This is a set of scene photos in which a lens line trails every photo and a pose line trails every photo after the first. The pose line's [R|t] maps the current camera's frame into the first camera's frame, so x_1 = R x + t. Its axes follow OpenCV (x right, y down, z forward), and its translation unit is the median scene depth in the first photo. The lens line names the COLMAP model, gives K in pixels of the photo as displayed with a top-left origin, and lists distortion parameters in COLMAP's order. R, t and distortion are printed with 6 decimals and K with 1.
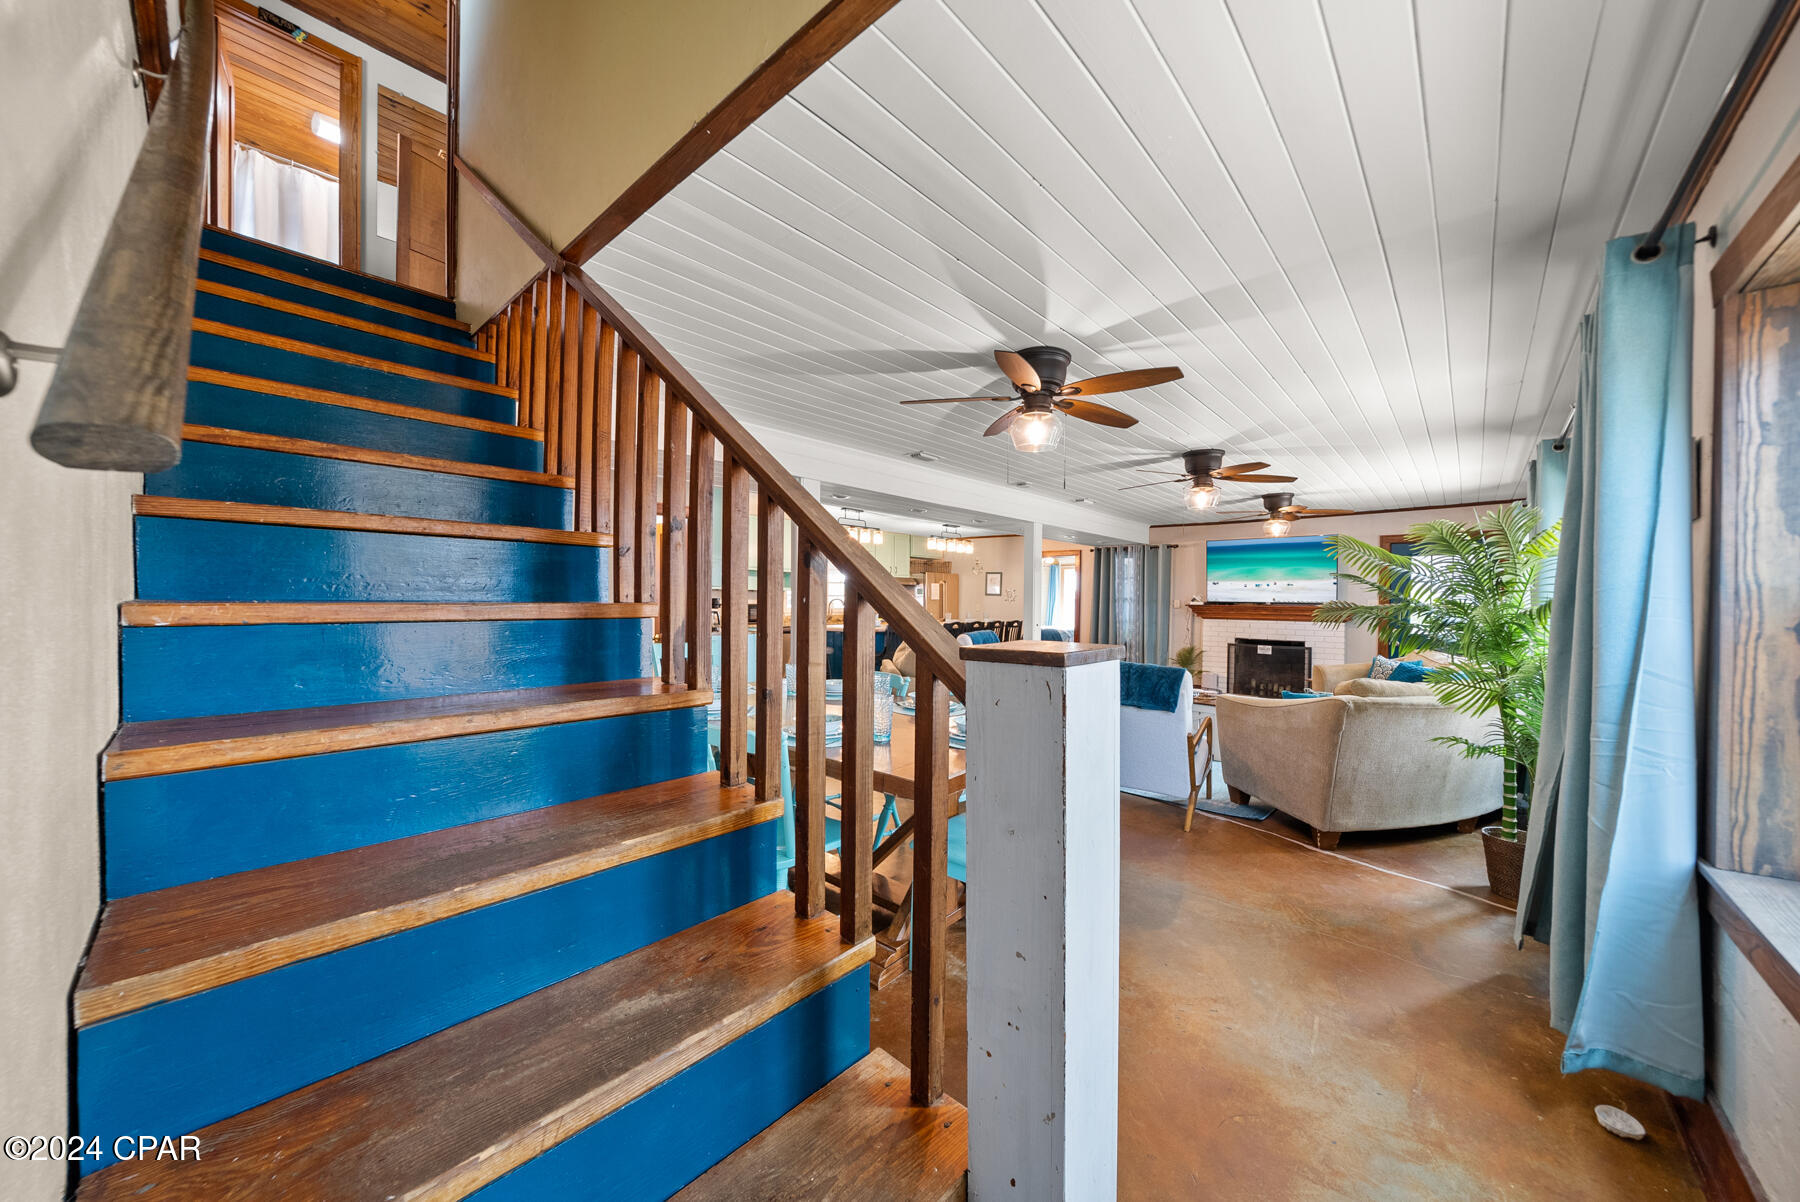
lens RADIAL K [[622.2, 0, 898.6], [0, 622.2, 599.3], [0, 0, 1]] dist [-0.000730, -0.000048]
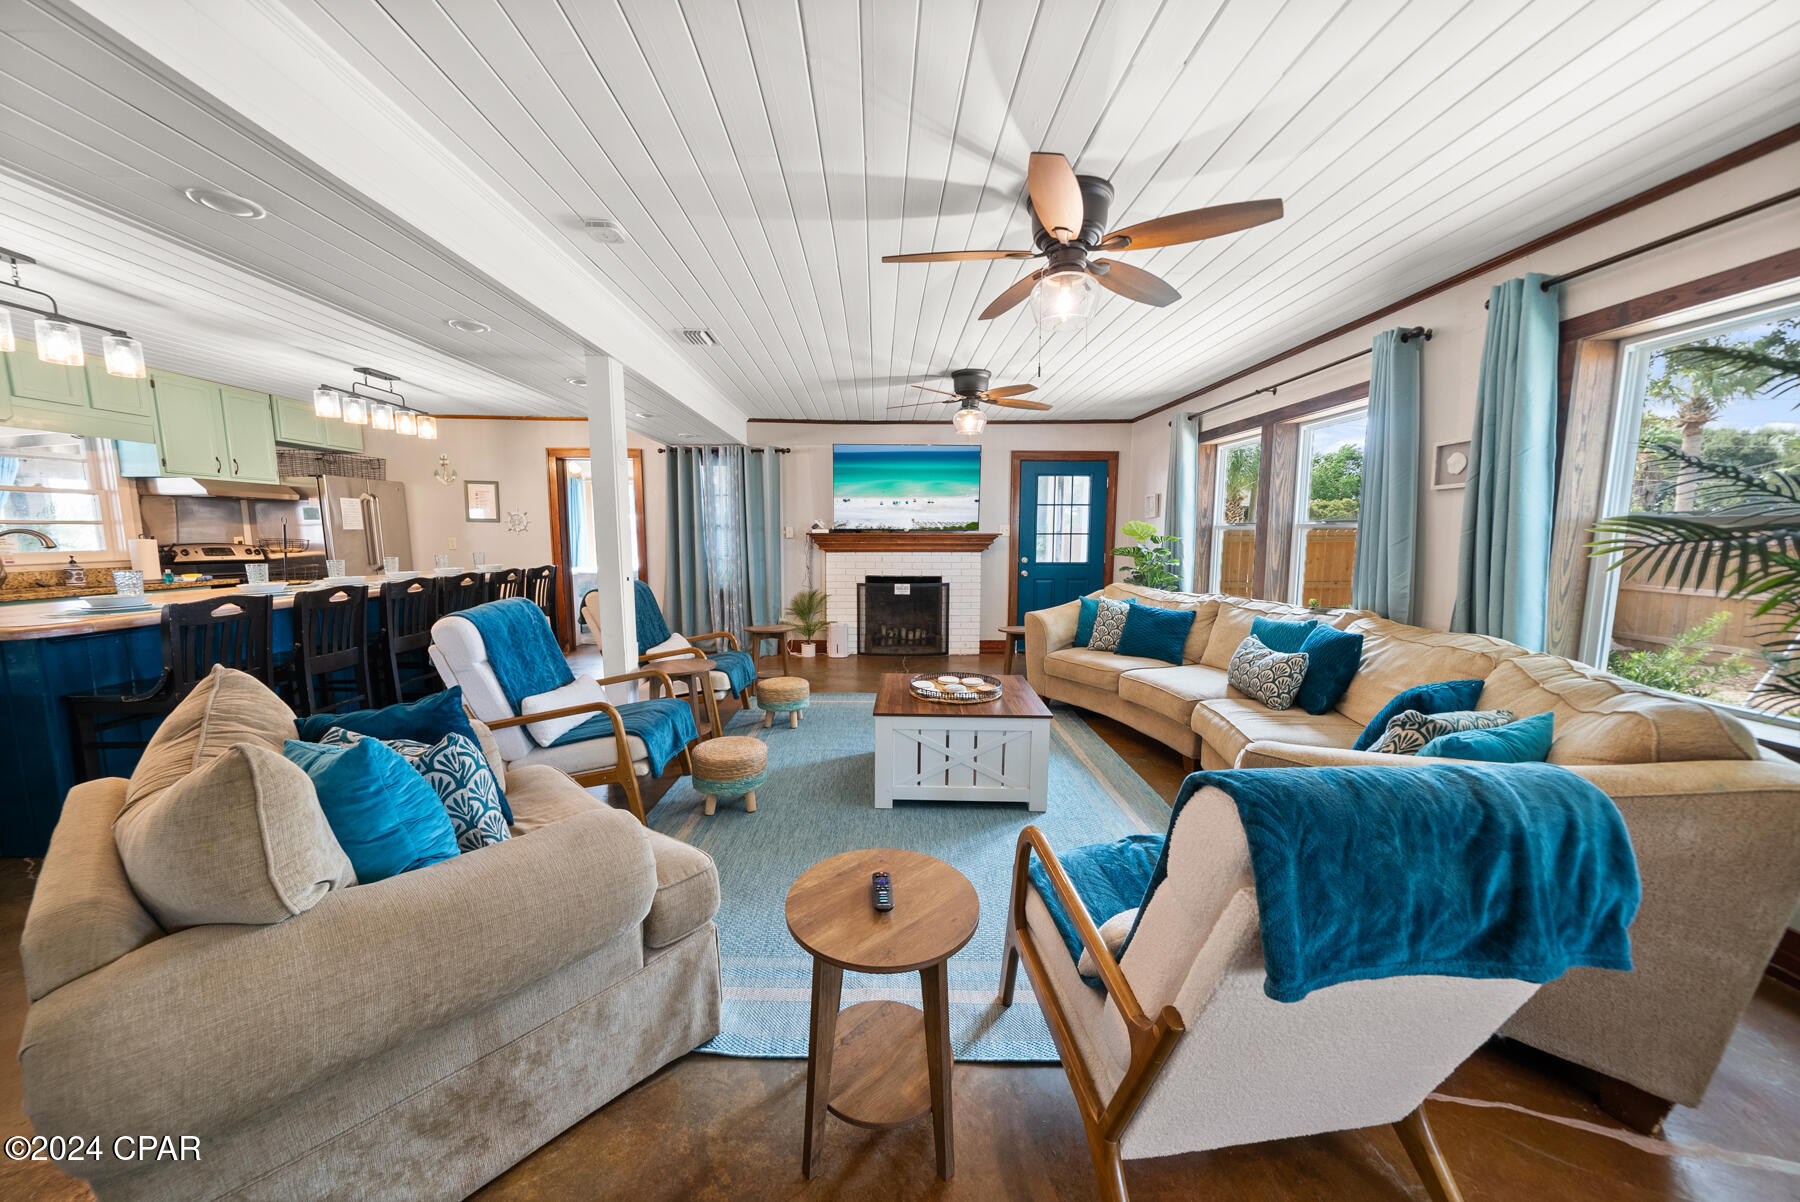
lens RADIAL K [[622.2, 0, 890.1], [0, 622.2, 595.3], [0, 0, 1]] dist [-0.000730, -0.000048]
pose [[0.728588, -0.077278, 0.680578, 0.036167], [0.008435, 0.994552, 0.103899, 0.006274], [-0.684900, -0.069959, 0.725271, 0.400356]]
